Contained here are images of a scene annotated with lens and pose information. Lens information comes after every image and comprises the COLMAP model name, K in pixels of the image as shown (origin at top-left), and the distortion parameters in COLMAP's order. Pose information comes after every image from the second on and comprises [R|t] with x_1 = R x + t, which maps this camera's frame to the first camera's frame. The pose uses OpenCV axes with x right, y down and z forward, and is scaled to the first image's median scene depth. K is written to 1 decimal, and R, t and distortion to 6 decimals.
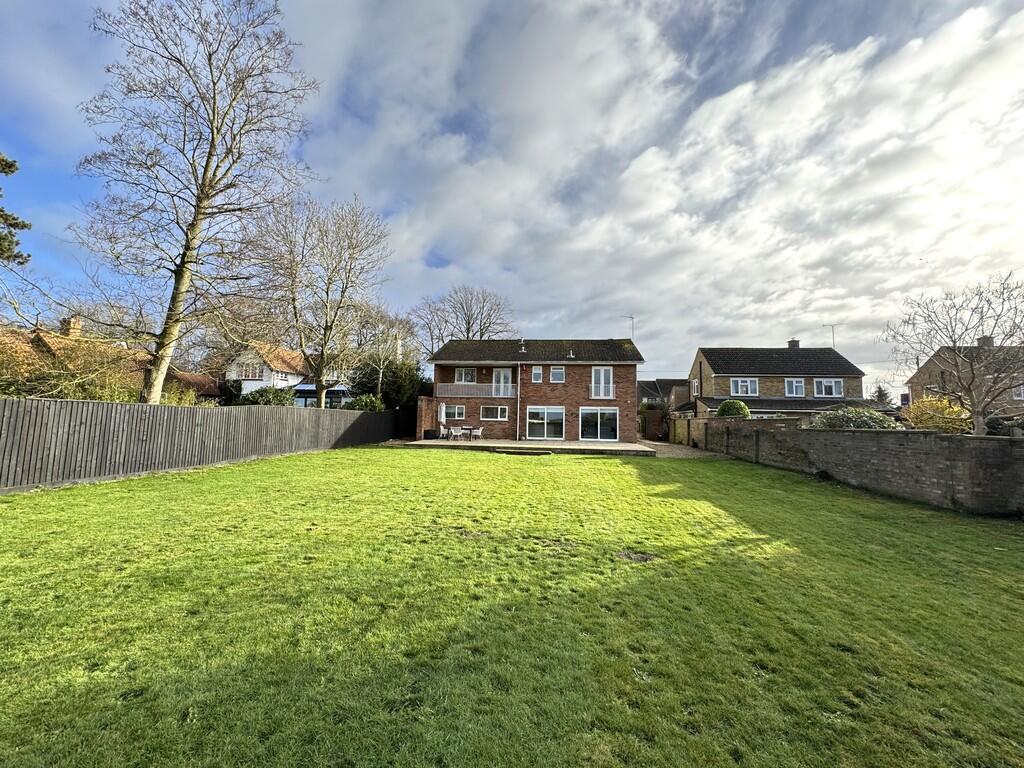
lens RADIAL K [[407.0, 0, 513.0], [0, 407.0, 381.9], [0, 0, 1]] dist [0.000956, -0.000923]
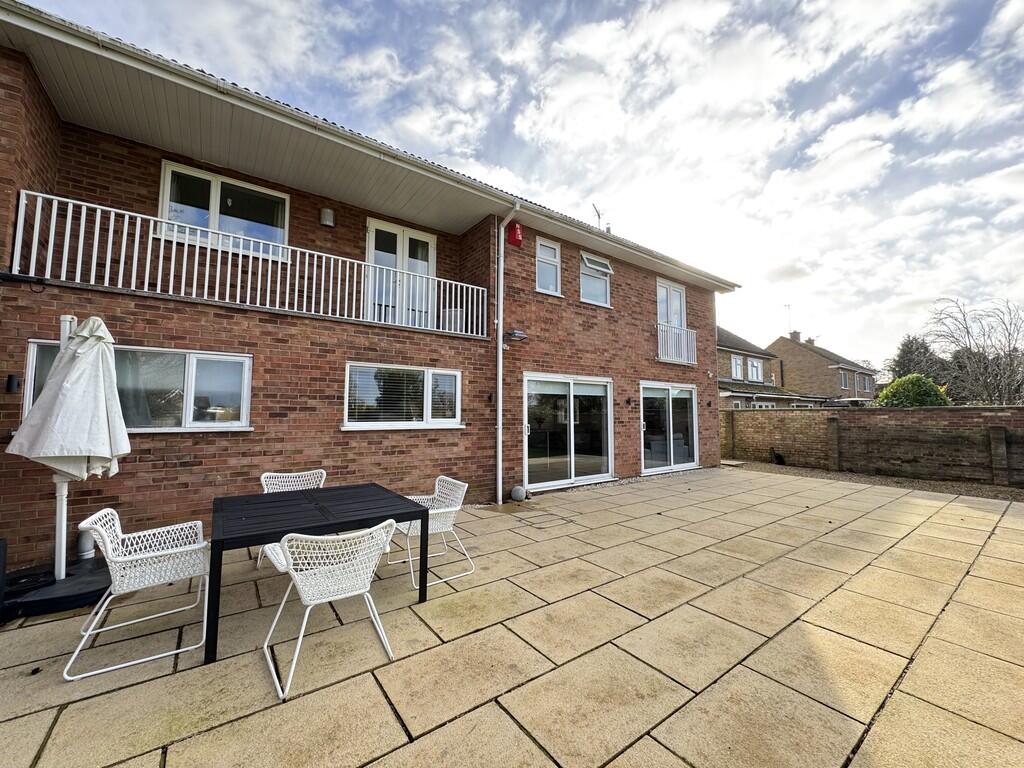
lens RADIAL K [[407.0, 0, 510.6], [0, 407.0, 379.2], [0, 0, 1]] dist [0.000956, -0.000923]
pose [[0.720294, 0.036428, 0.692711, -0.164603], [-0.055887, 0.998421, 0.005608, 0.063011], [-0.691413, -0.042753, 0.721193, 0.809298]]
